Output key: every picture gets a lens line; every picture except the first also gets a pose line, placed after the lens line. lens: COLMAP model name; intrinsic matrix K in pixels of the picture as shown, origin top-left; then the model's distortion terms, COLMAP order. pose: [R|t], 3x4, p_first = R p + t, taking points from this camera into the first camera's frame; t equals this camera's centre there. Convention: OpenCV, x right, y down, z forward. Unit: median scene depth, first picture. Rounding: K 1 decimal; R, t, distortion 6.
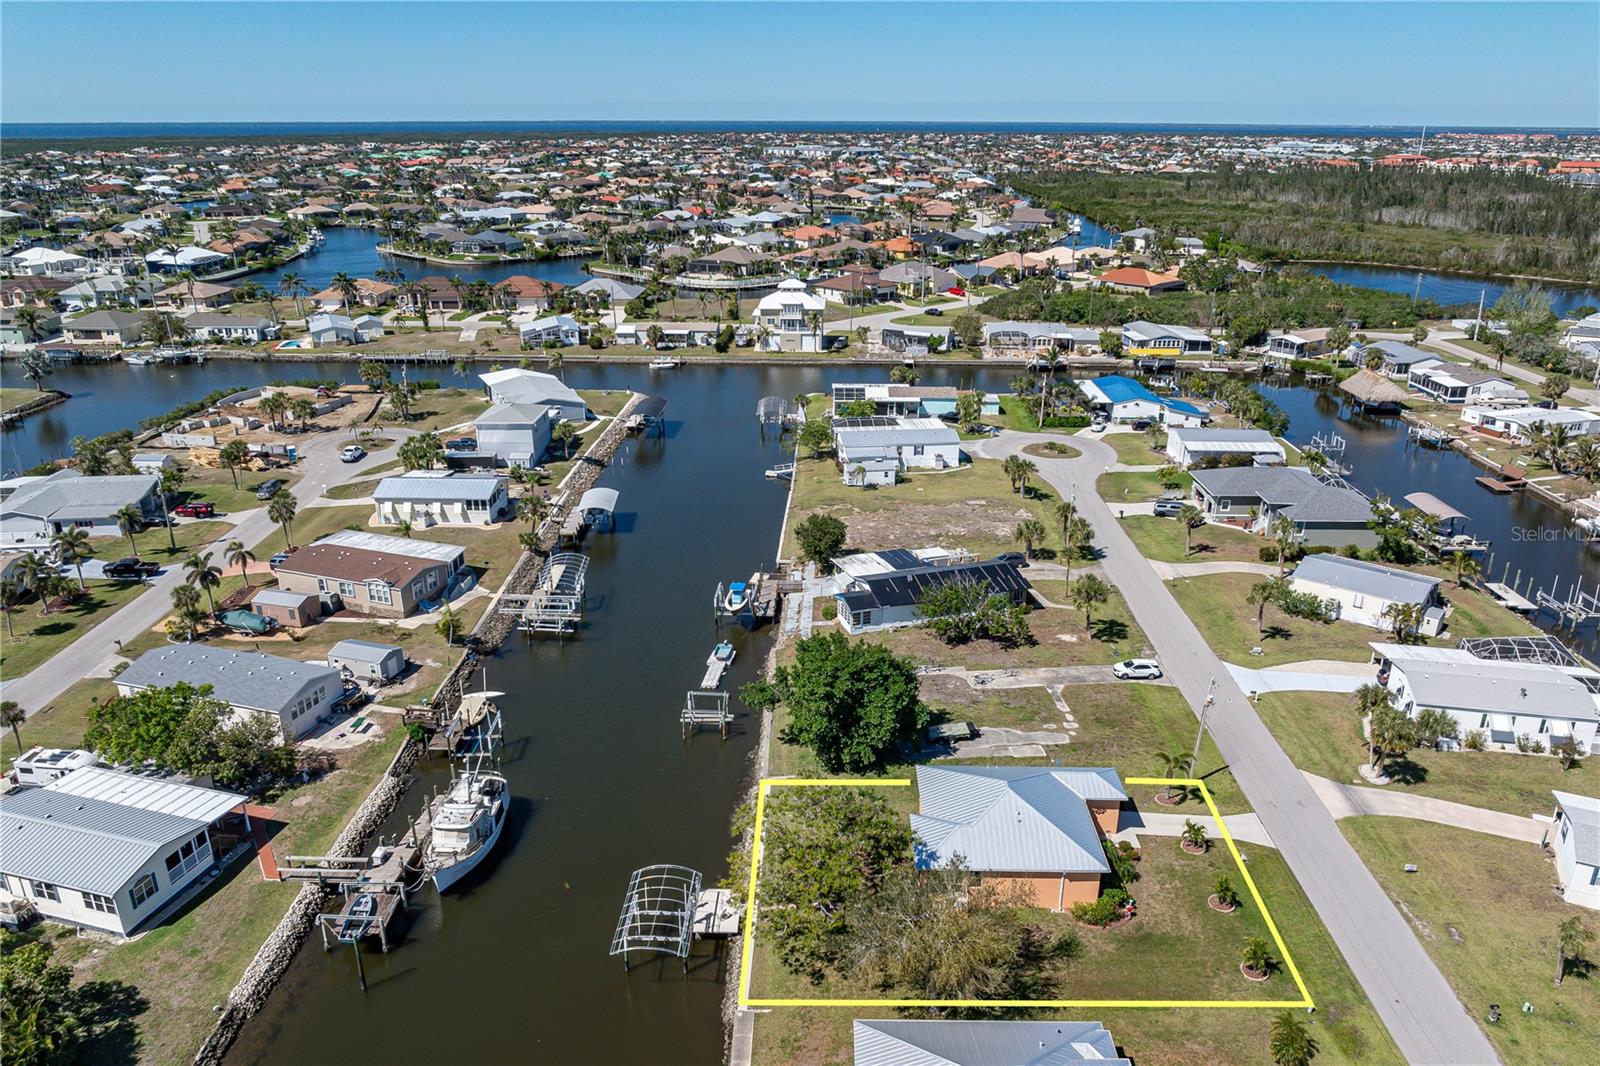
lens RADIAL K [[1129.3, 0, 808.0], [0, 1129.3, 545.9], [0, 0, 1]] dist [-0.029050, 0.014766]
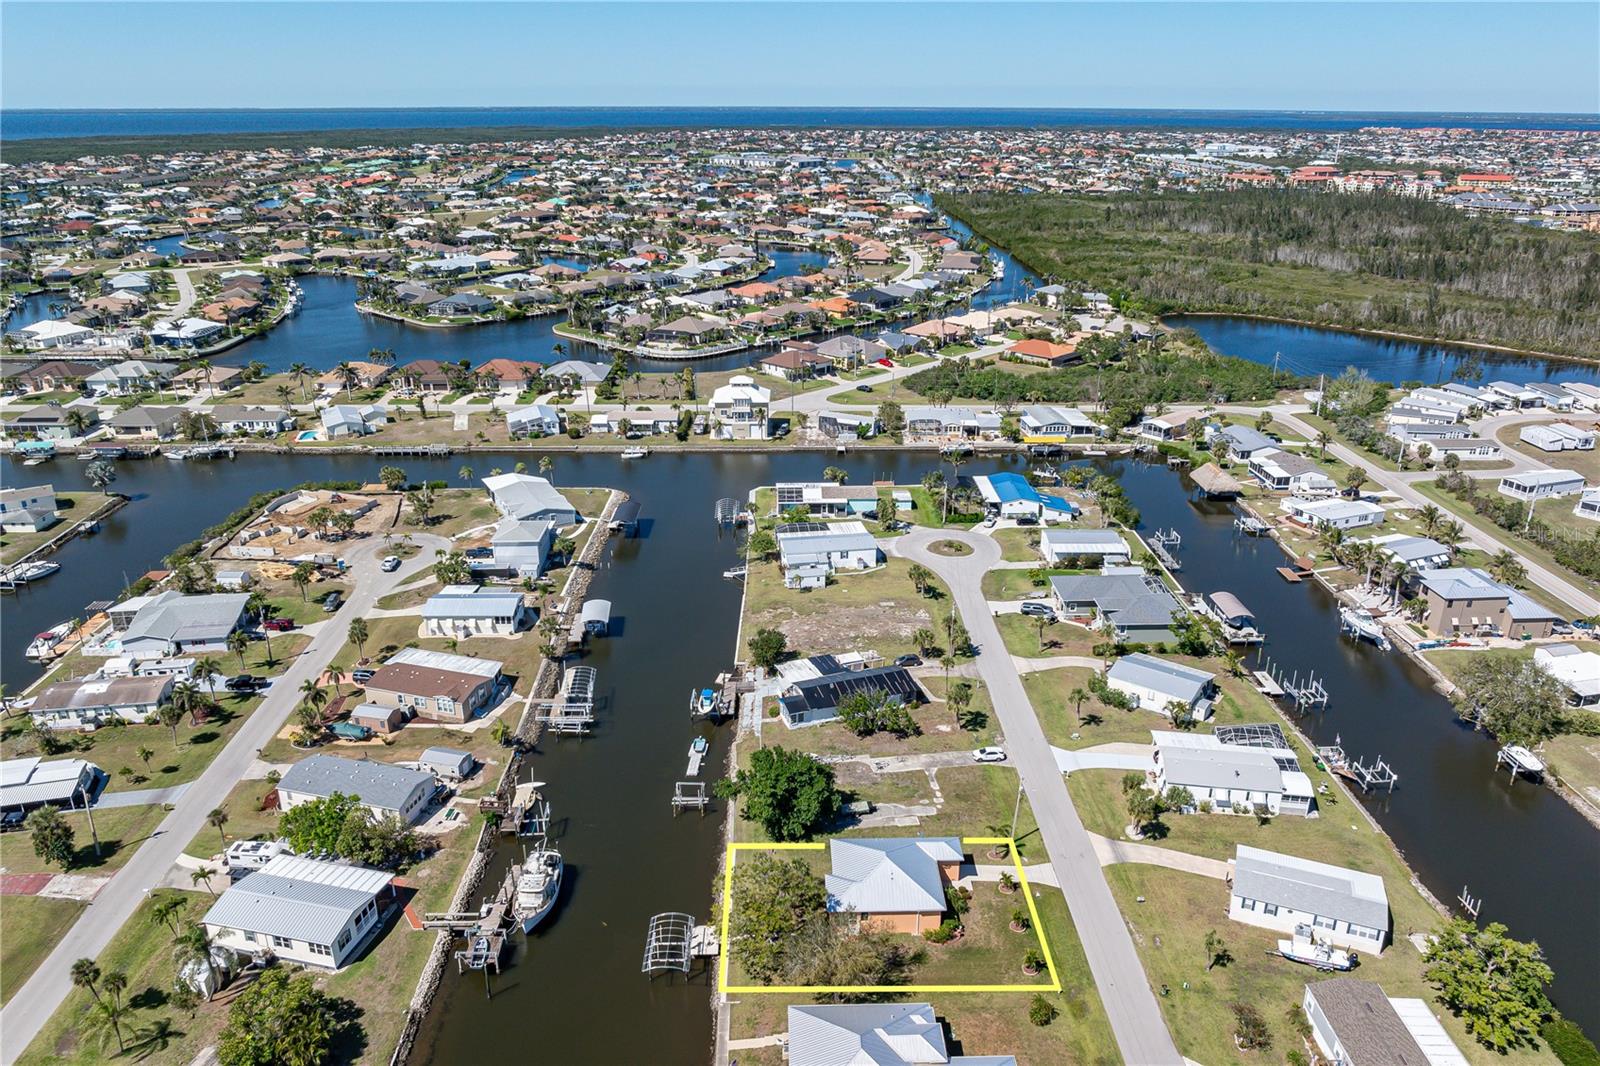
lens RADIAL K [[1129.3, 0, 806.4], [0, 1129.3, 535.1], [0, 0, 1]] dist [-0.029050, 0.014766]
pose [[0.998991, -0.016872, 0.041626, 0.003591], [0.016629, 0.999843, 0.006174, -0.134202], [-0.041724, -0.005476, 0.999114, -0.310710]]
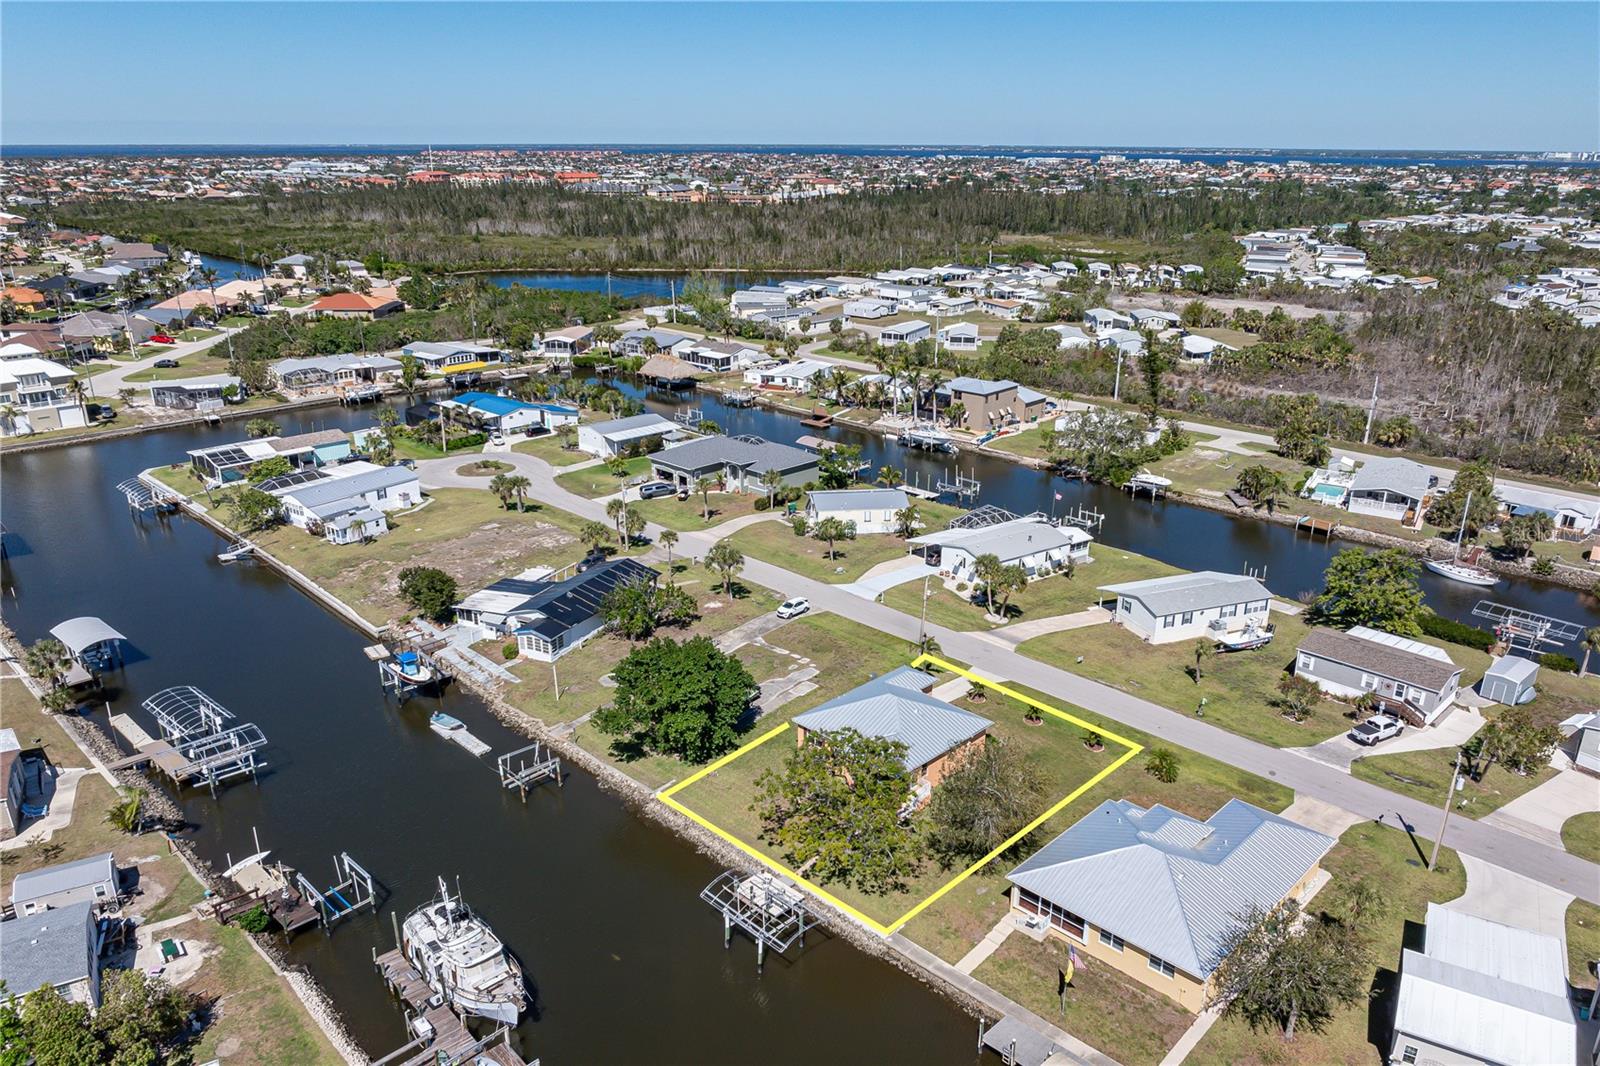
lens RADIAL K [[1129.3, 0, 803.9], [0, 1129.3, 576.0], [0, 0, 1]] dist [-0.029050, 0.014766]
pose [[0.689617, -0.260810, 0.675578, -0.362604], [0.255246, 0.960566, 0.110280, -0.037311], [-0.677700, 0.096388, 0.728994, 0.091056]]
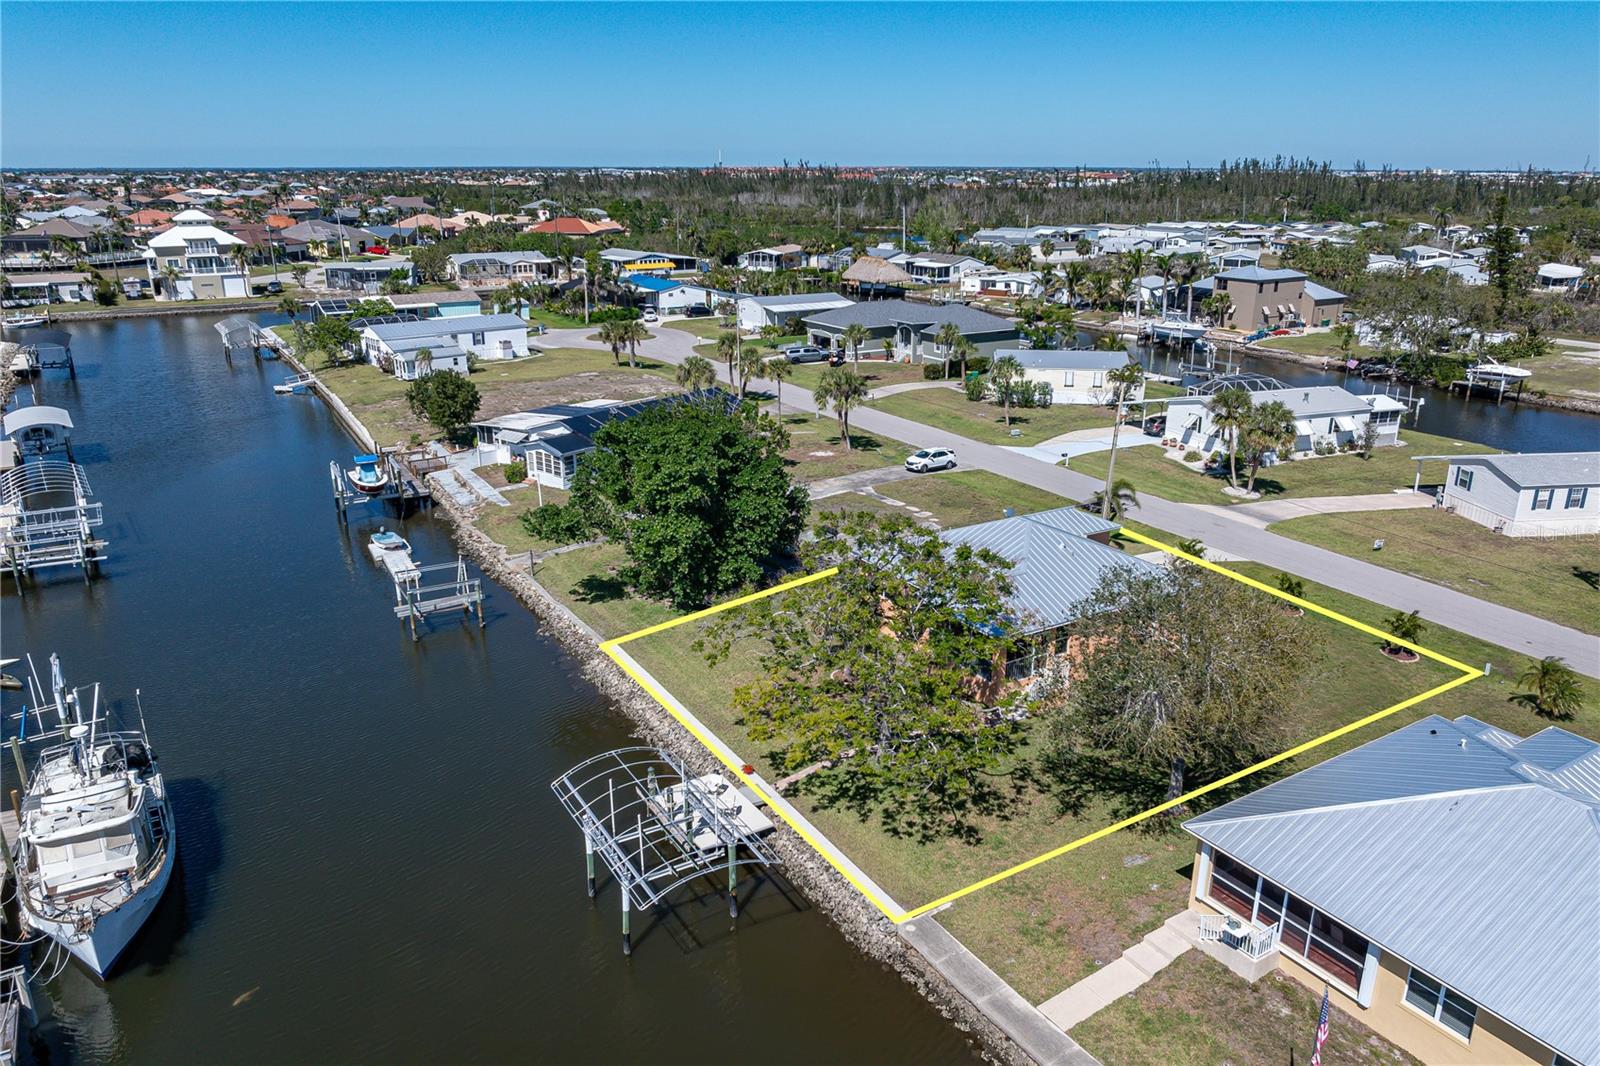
lens RADIAL K [[1129.3, 0, 801.9], [0, 1129.3, 536.8], [0, 0, 1]] dist [-0.029050, 0.014766]
pose [[0.844259, -0.169024, 0.508583, -0.156304], [0.191663, 0.981428, 0.008007, 0.102486], [-0.500491, 0.090717, 0.860976, 0.255451]]
